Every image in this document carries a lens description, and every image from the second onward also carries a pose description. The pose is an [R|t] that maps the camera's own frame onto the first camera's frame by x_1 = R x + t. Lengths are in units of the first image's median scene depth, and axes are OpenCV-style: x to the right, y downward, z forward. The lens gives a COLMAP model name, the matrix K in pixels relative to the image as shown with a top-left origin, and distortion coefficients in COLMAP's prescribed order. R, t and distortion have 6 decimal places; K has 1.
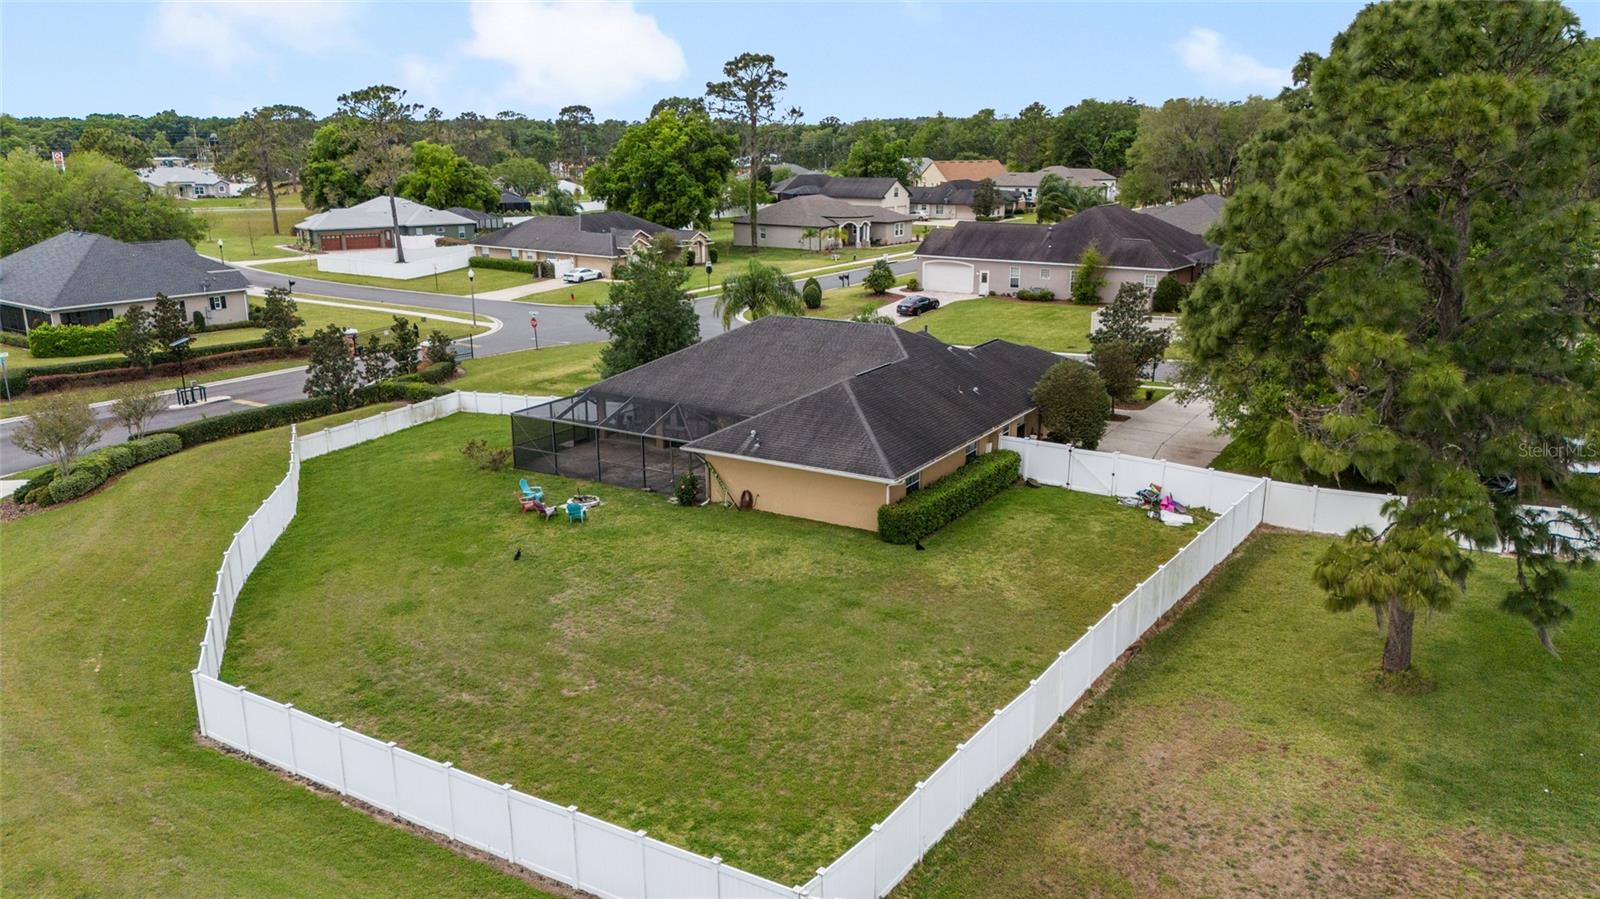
lens RADIAL K [[1179.8, 0, 800.0], [0, 1179.8, 449.5], [0, 0, 1]] dist [0.108224, -0.148372]
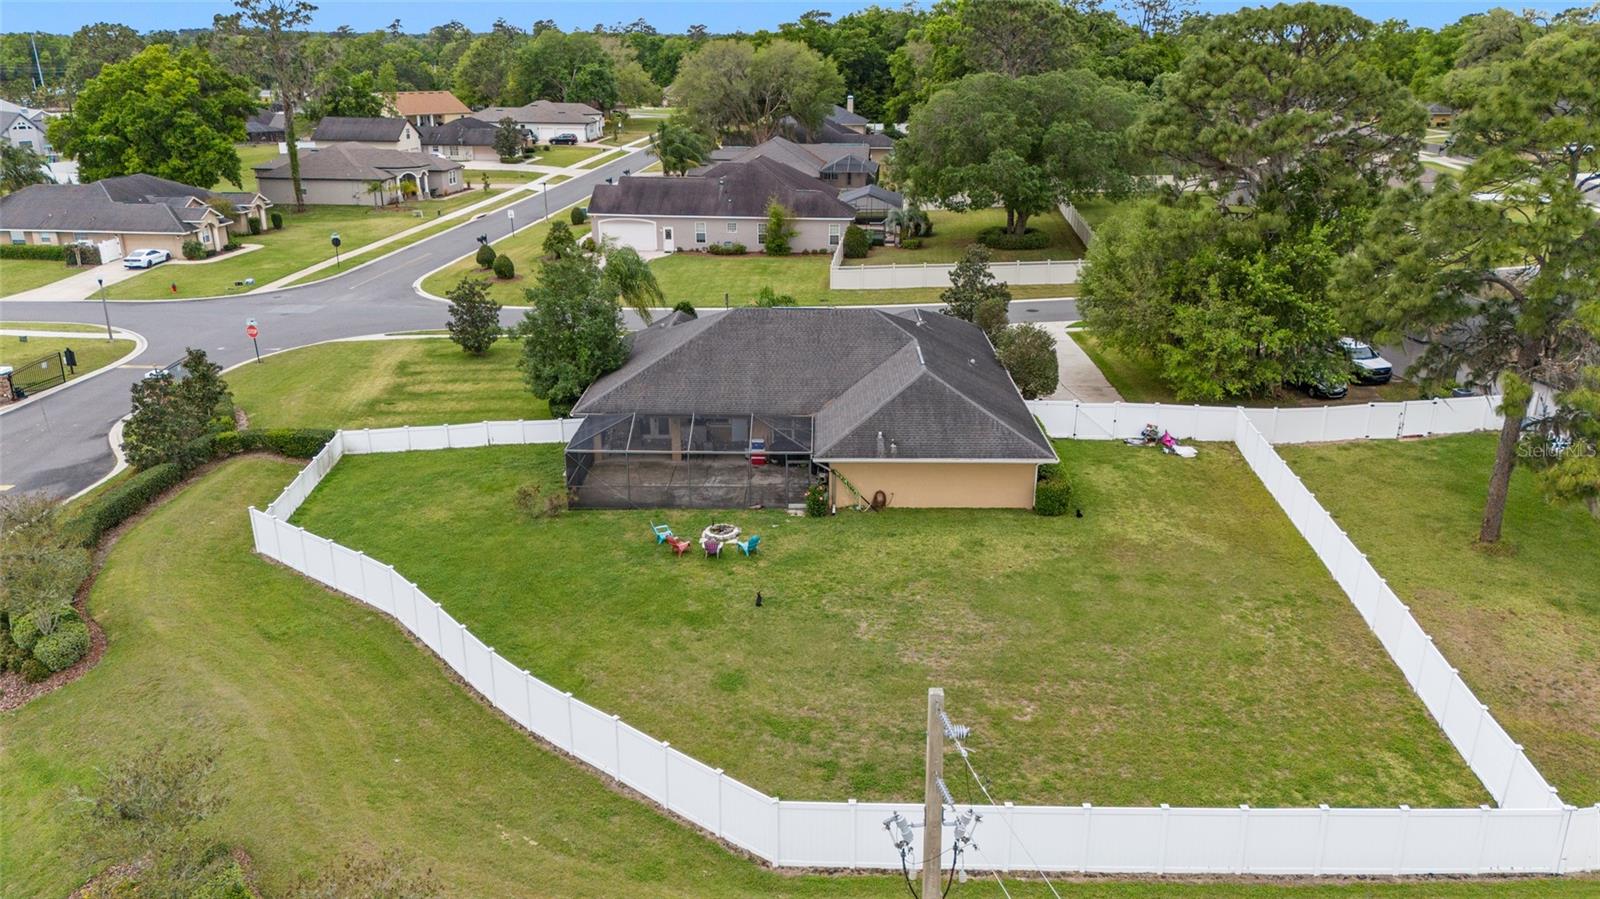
lens RADIAL K [[1179.8, 0, 800.0], [0, 1179.8, 449.5], [0, 0, 1]] dist [0.108224, -0.148372]
pose [[0.860737, -0.160325, 0.483144, -0.275467], [0.128503, 0.986803, 0.098527, -0.051308], [-0.492564, -0.022720, 0.869980, 0.066382]]
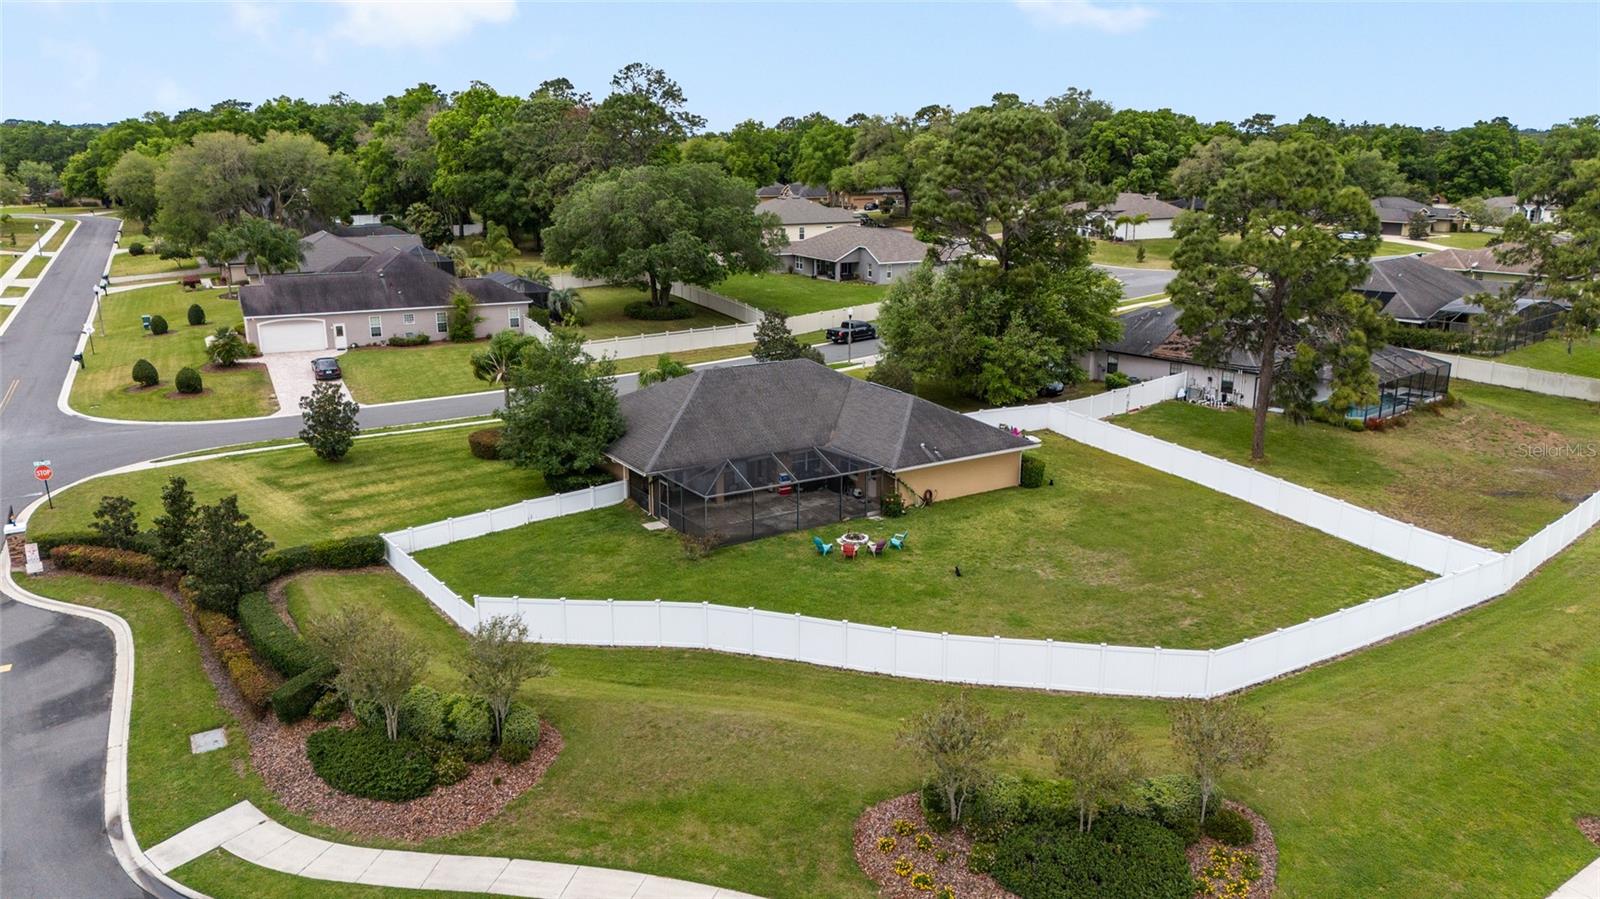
lens RADIAL K [[1179.8, 0, 800.0], [0, 1179.8, 449.5], [0, 0, 1]] dist [0.108224, -0.148372]
pose [[0.444764, -0.223404, 0.867338, -0.568080], [0.228455, 0.964657, 0.131321, -0.097736], [-0.866022, 0.139741, 0.480082, 0.228276]]
